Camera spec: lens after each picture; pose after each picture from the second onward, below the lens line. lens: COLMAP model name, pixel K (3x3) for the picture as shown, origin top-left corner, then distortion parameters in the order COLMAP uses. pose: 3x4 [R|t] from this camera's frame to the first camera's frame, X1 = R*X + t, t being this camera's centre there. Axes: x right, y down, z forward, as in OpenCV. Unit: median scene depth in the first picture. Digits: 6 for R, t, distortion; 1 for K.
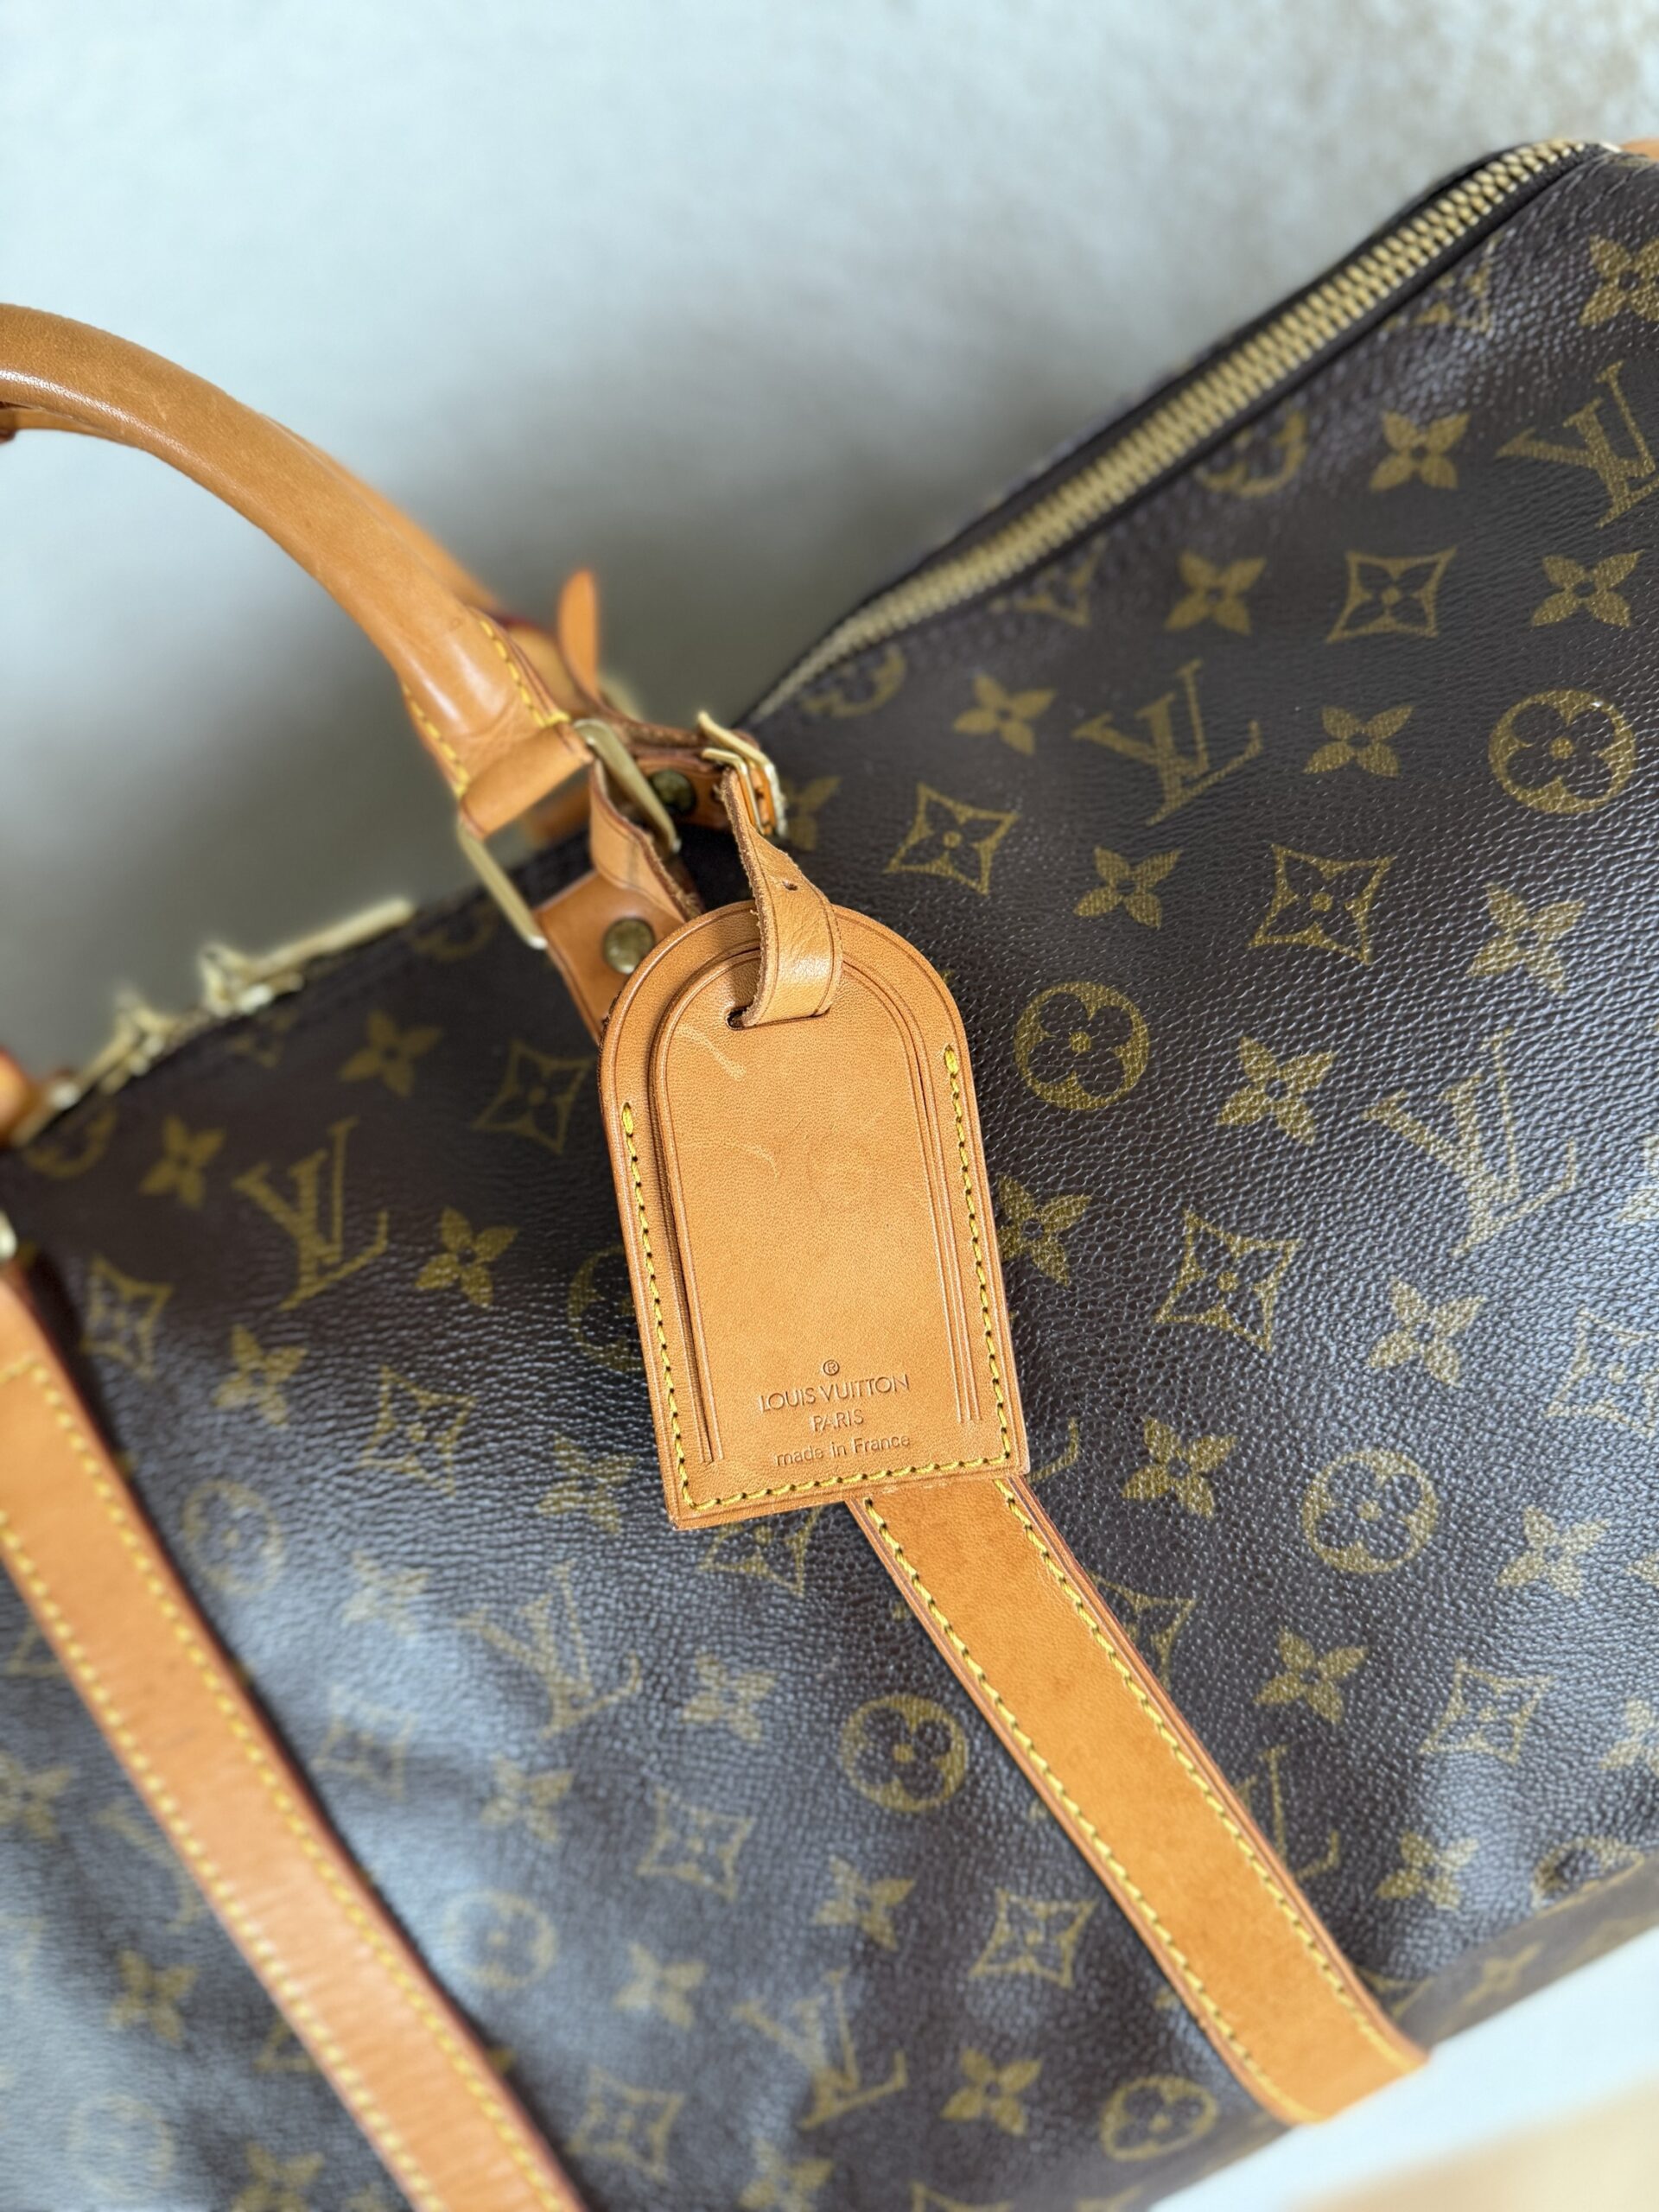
lens RADIAL K [[1714.8, 0, 829.5], [0, 1714.8, 1106.0], [0, 0, 1]] dist [-0.013074, -0.011713]
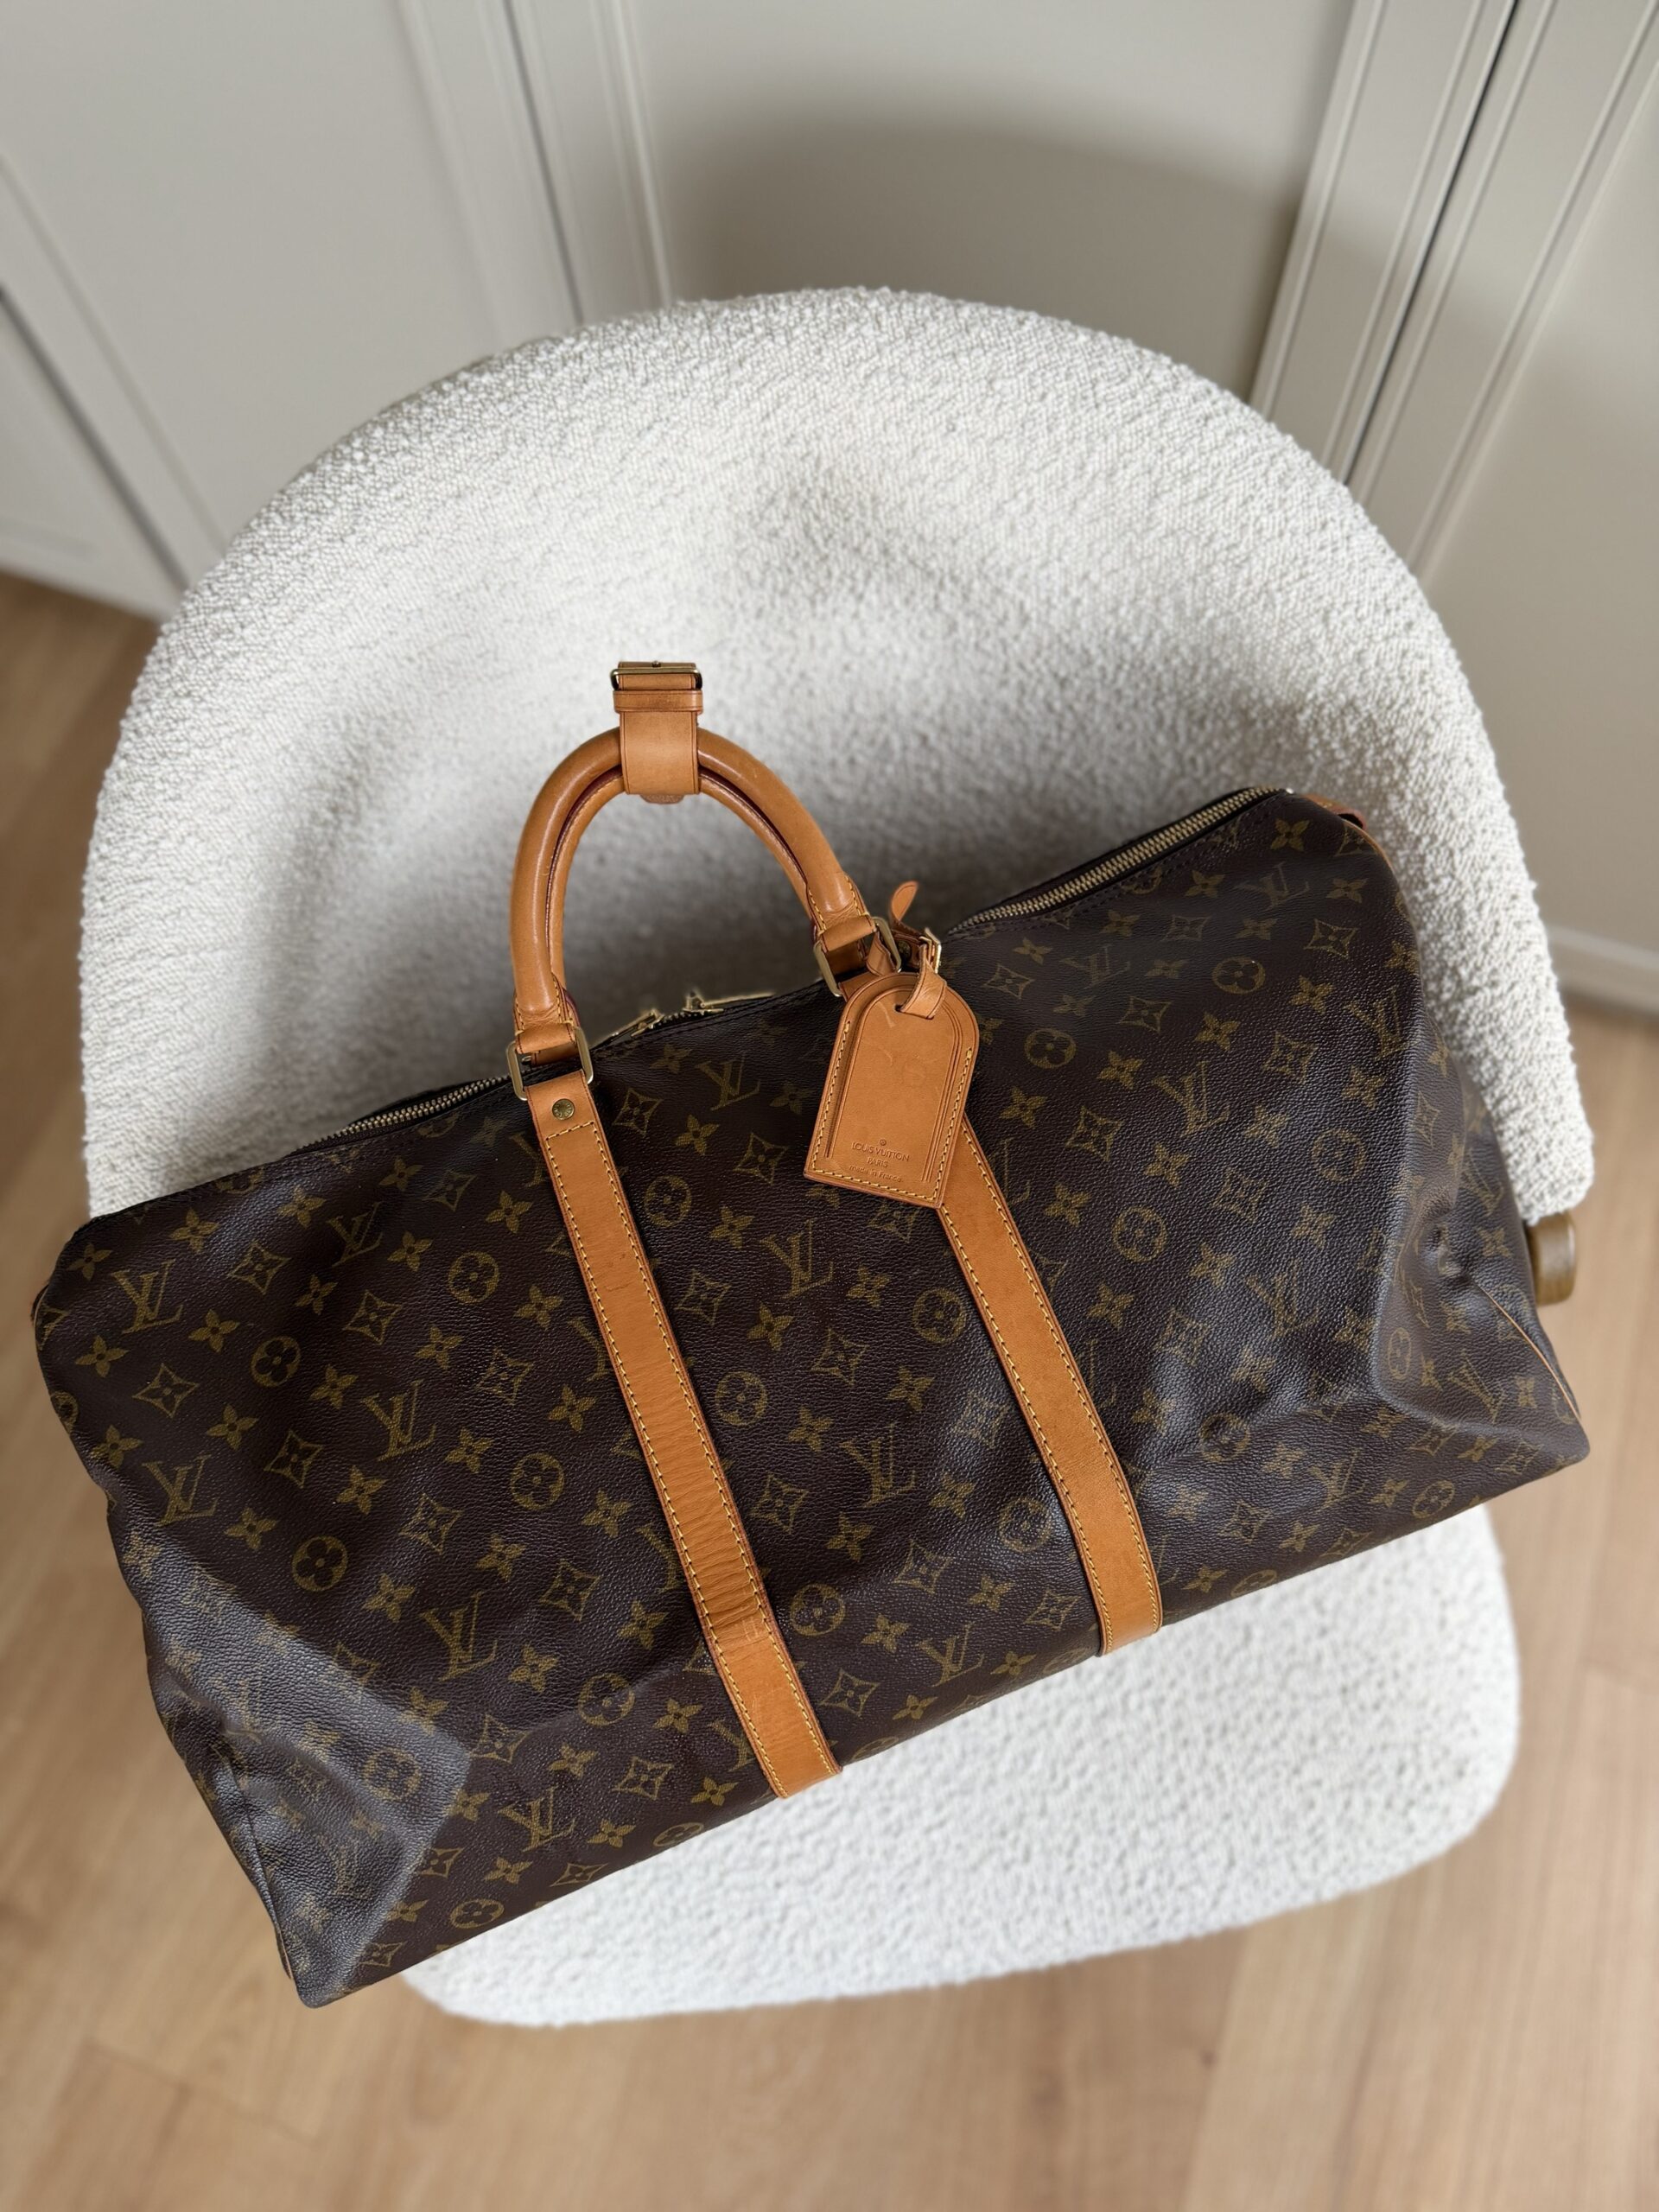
lens RADIAL K [[1586.8, 0, 829.5], [0, 1586.8, 1106.0], [0, 0, 1]] dist [0.032438, -0.002795]
pose [[0.984564, 0.174122, -0.017781, -0.118211], [-0.168856, 0.918198, -0.358330, 0.925387], [-0.046066, 0.355801, 0.933426, -1.155633]]
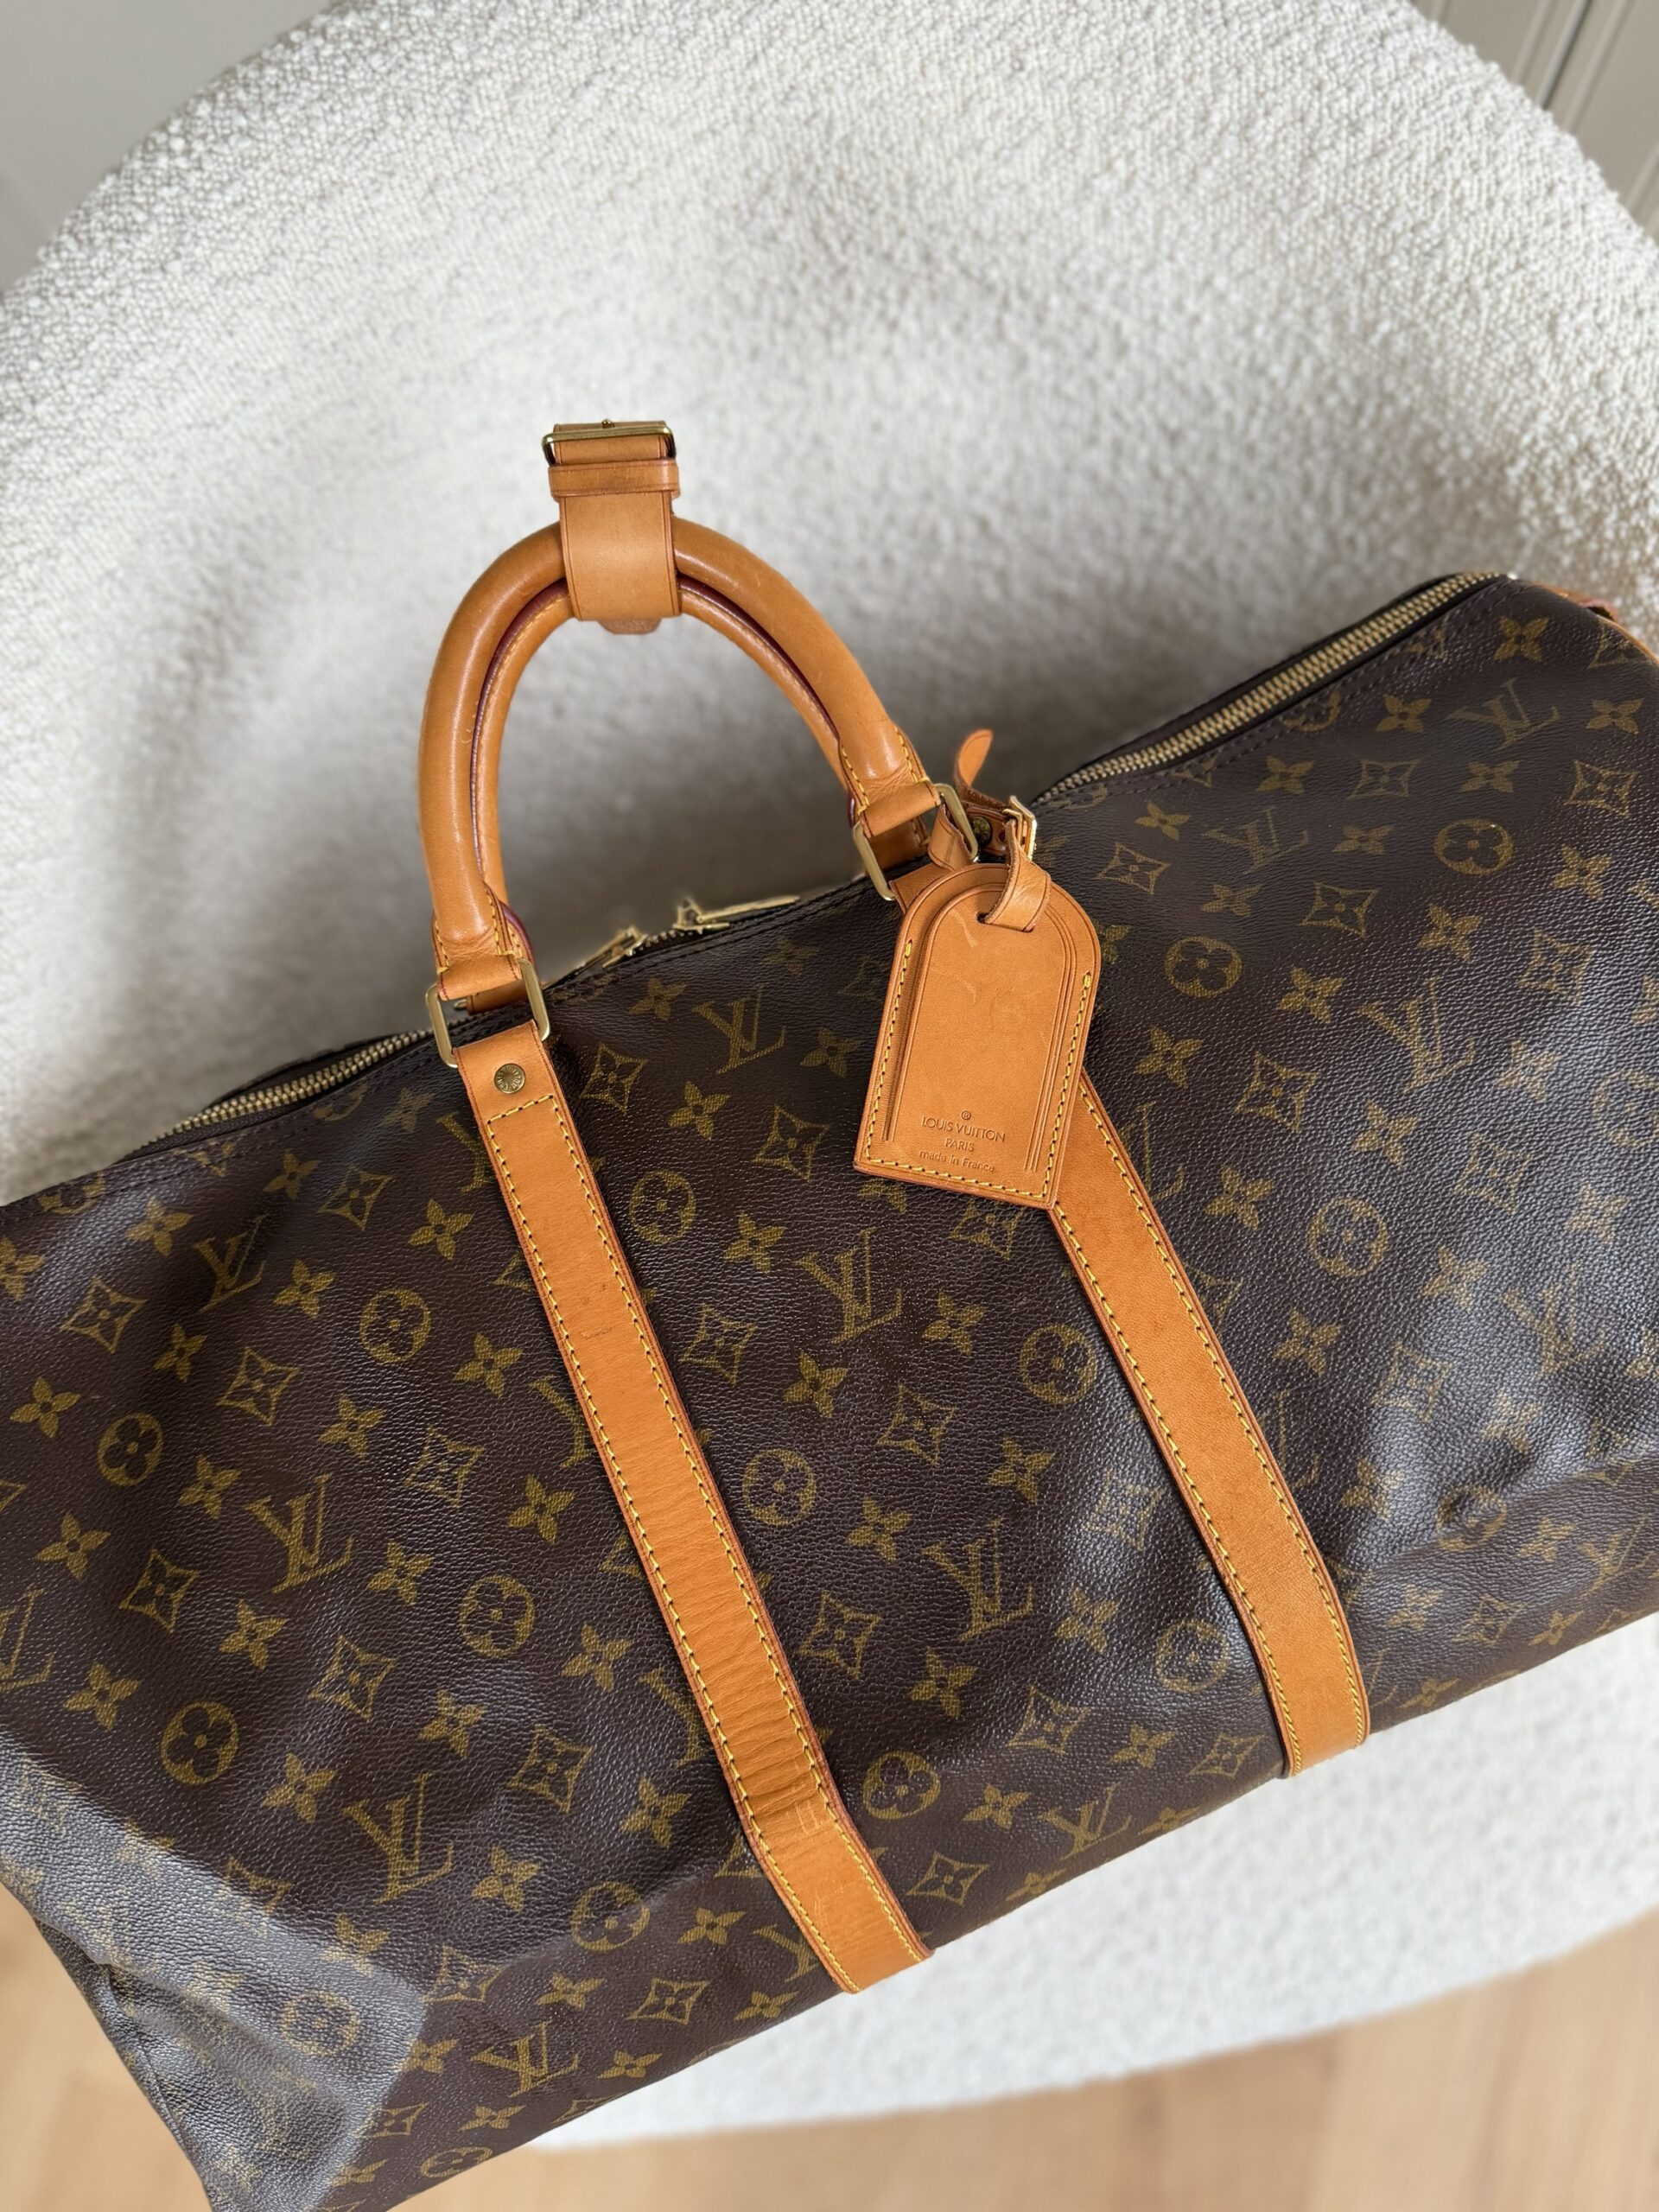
lens RADIAL K [[1612.4, 0, 827.1], [0, 1612.4, 1101.6], [0, 0, 1]] dist [0.001862, -0.006175]
pose [[0.990416, 0.137532, -0.012698, -0.194257], [-0.135998, 0.955047, -0.263419, 0.574625], [-0.024102, 0.262621, 0.964598, -0.564317]]
